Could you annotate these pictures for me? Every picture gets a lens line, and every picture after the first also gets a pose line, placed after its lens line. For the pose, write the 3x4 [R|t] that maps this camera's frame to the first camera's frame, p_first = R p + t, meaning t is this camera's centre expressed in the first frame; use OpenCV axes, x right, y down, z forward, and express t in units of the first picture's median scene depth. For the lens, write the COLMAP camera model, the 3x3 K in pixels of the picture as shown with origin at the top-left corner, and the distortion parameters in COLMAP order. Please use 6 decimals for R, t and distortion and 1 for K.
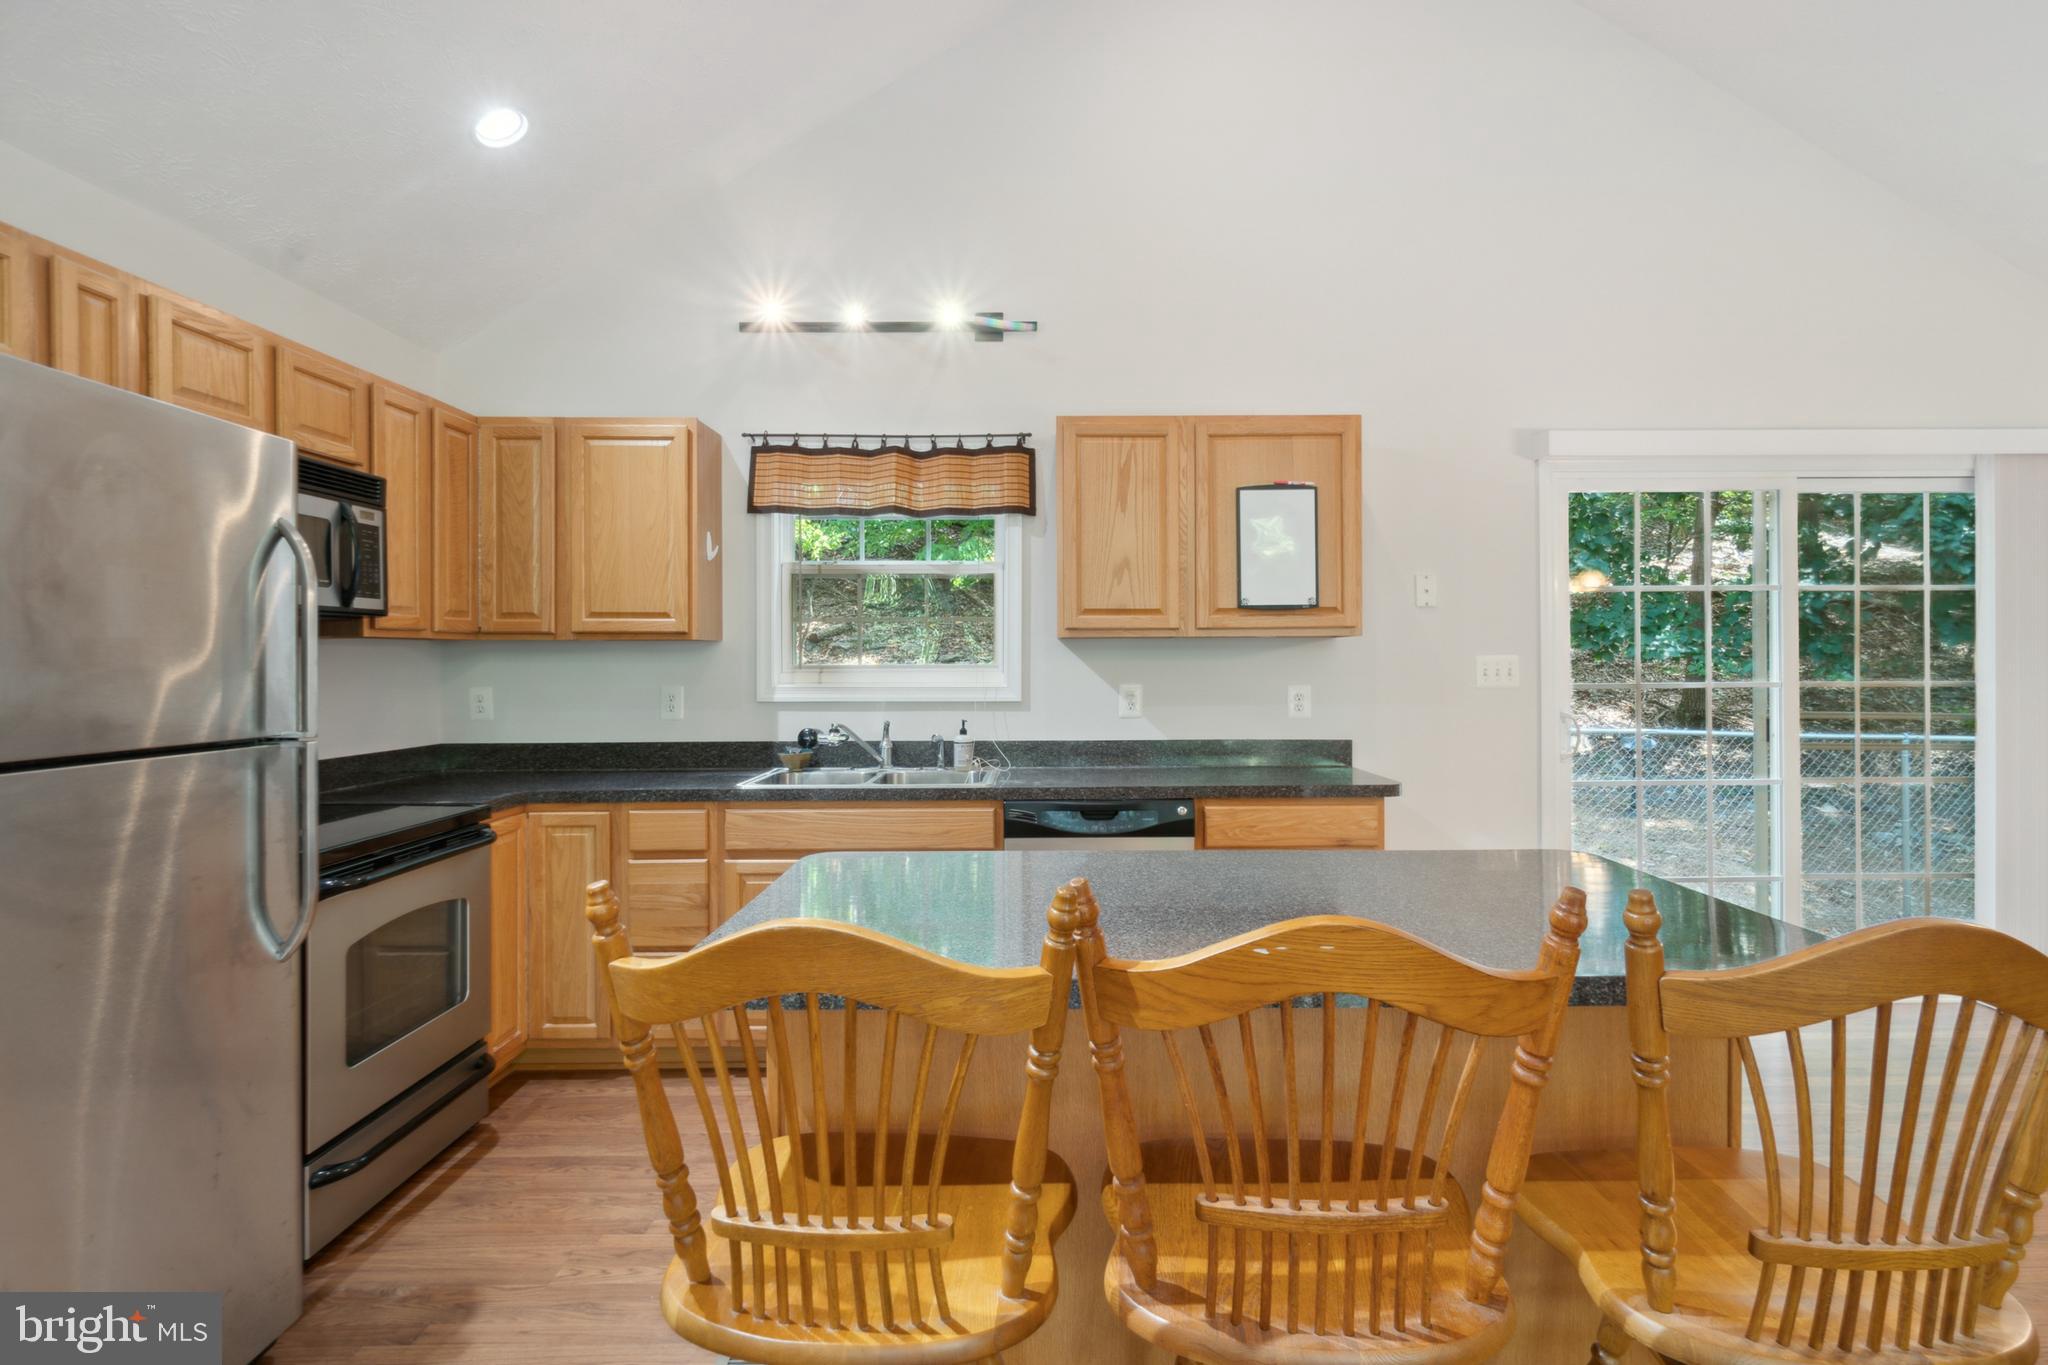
lens RADIAL K [[1047.3, 0, 1027.7], [0, 1047.3, 671.3], [0, 0, 1]] dist [-0.002882, 0.000208]
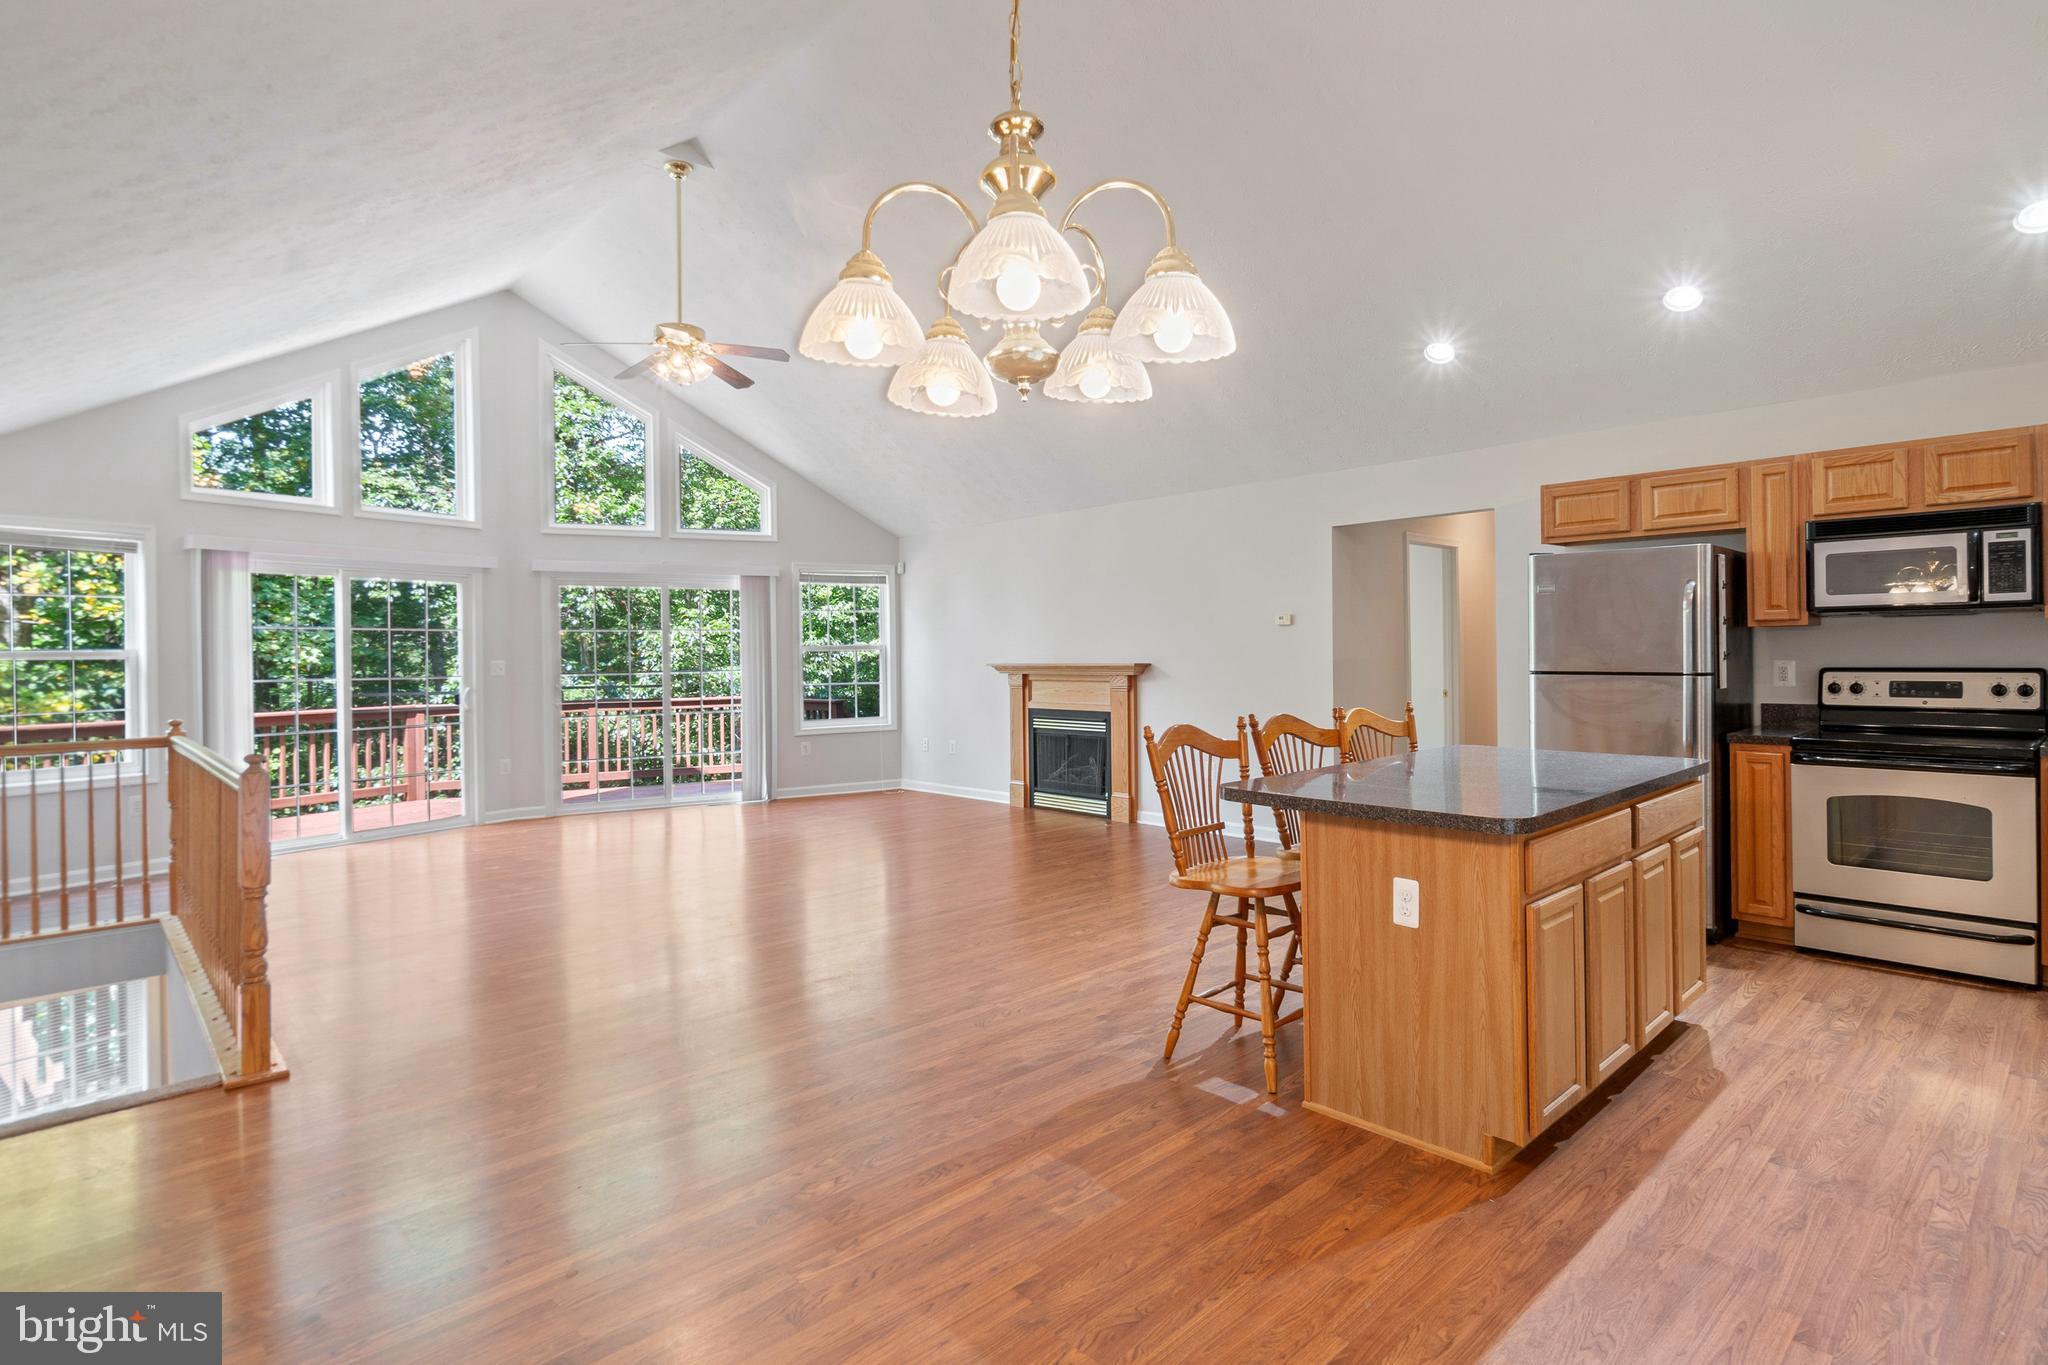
lens RADIAL K [[1031.5, 0, 1051.3], [0, 1031.5, 655.0], [0, 0, 1]] dist [0.001571, -0.002727]
pose [[-0.724250, 0.018629, -0.689285, 1.017505], [0.008397, 0.999799, 0.018198, -0.017371], [0.689486, 0.007392, -0.724261, 0.887290]]
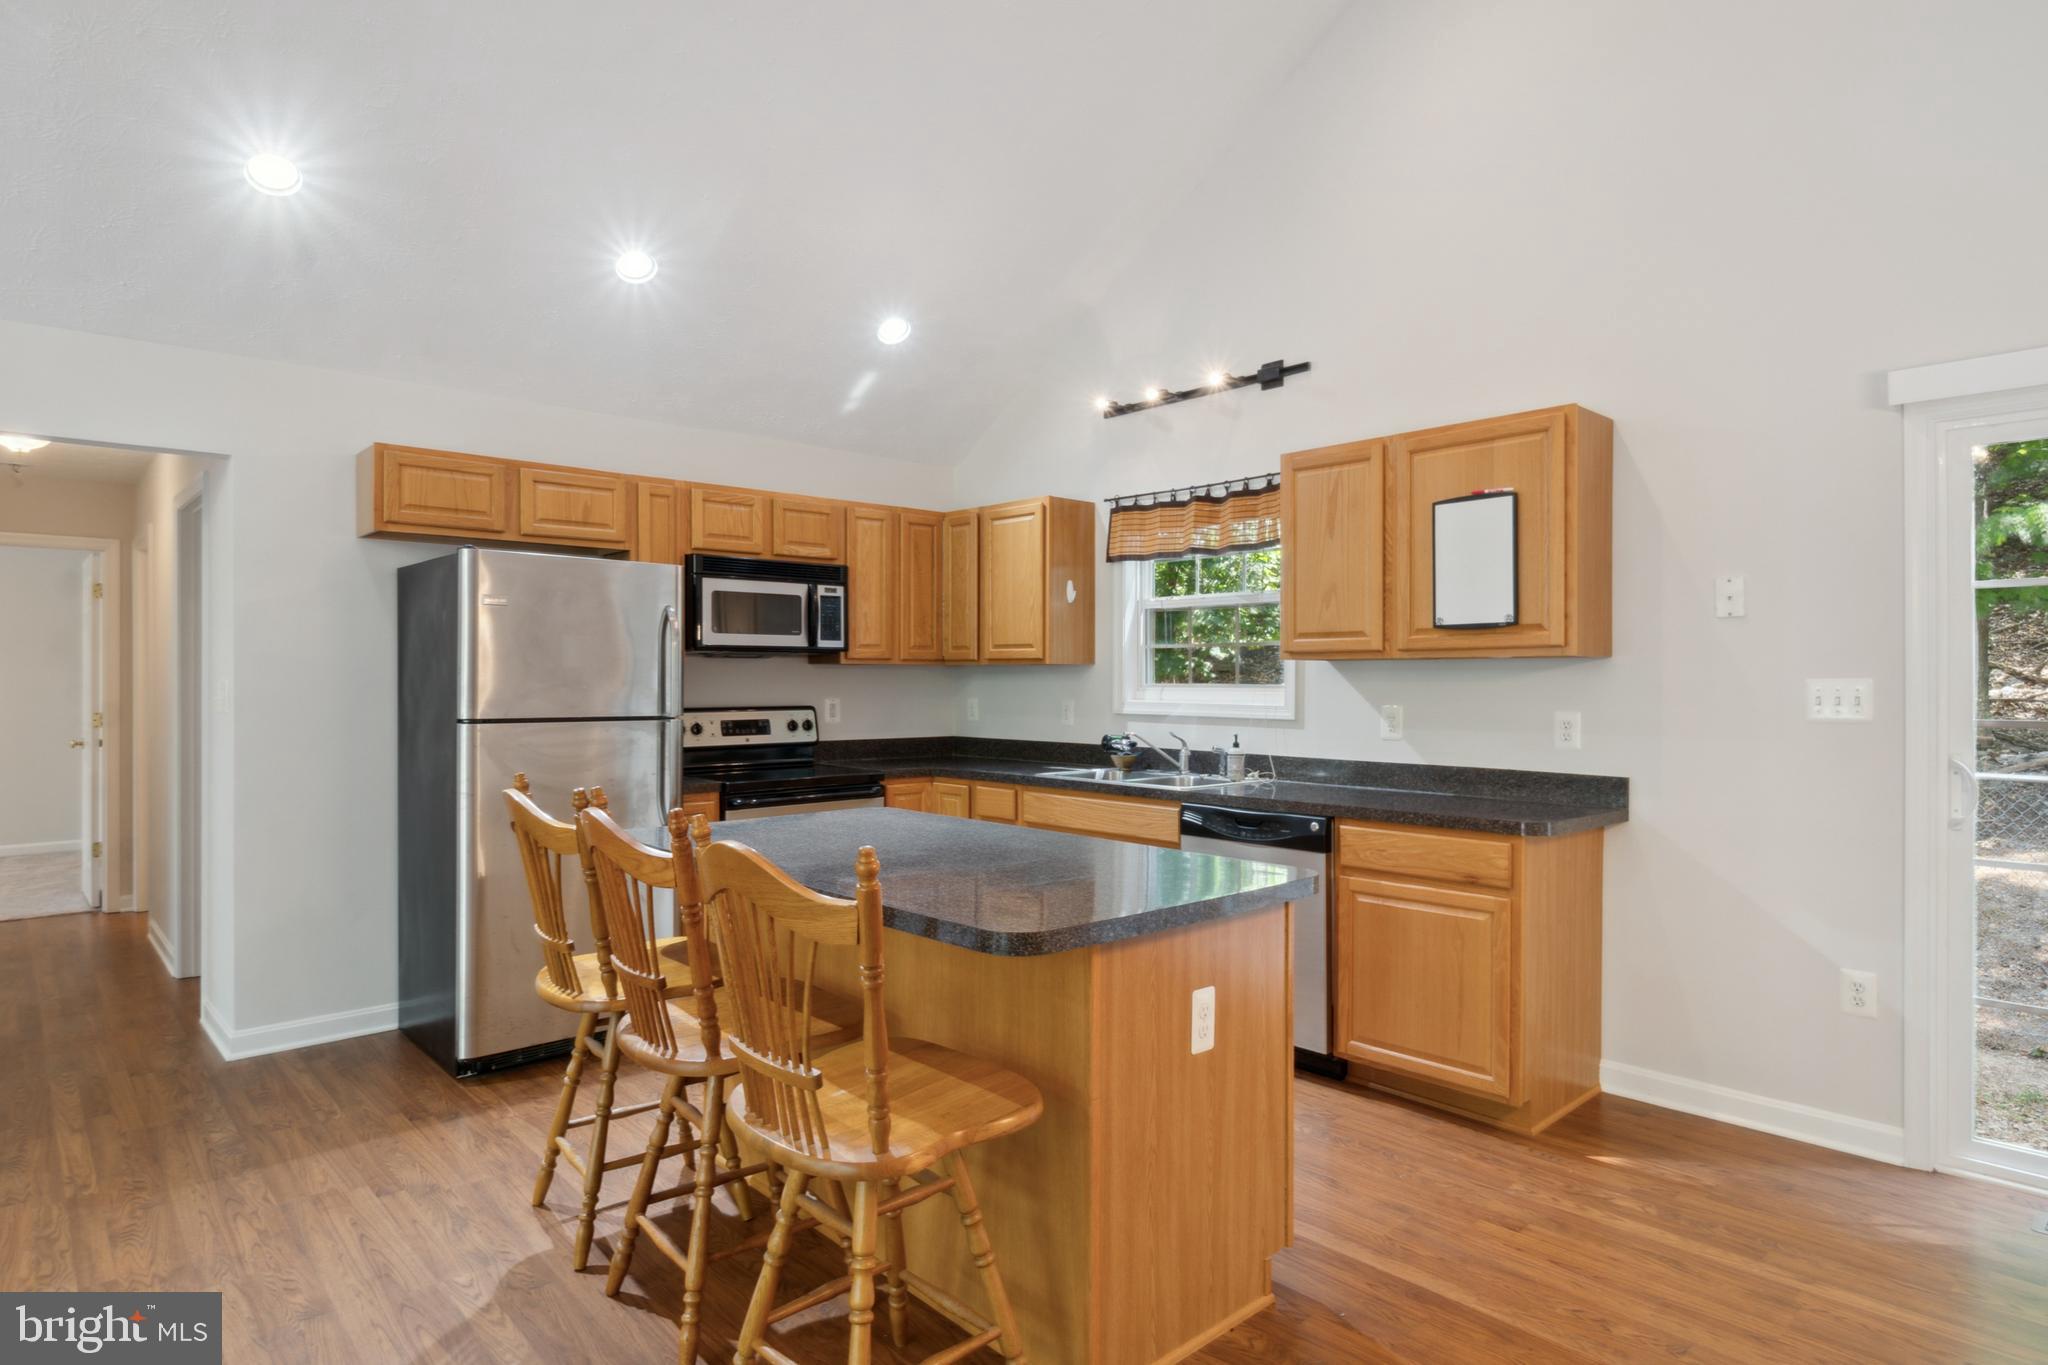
lens RADIAL K [[1113.8, 0, 1036.9], [0, 1113.8, 687.5], [0, 0, 1]] dist [0.002238, -0.000404]
pose [[0.677749, 0.010099, -0.735224, 0.696876], [-0.013561, 0.999907, 0.001234, -0.002206], [0.735168, 0.009134, 0.677823, 0.040311]]
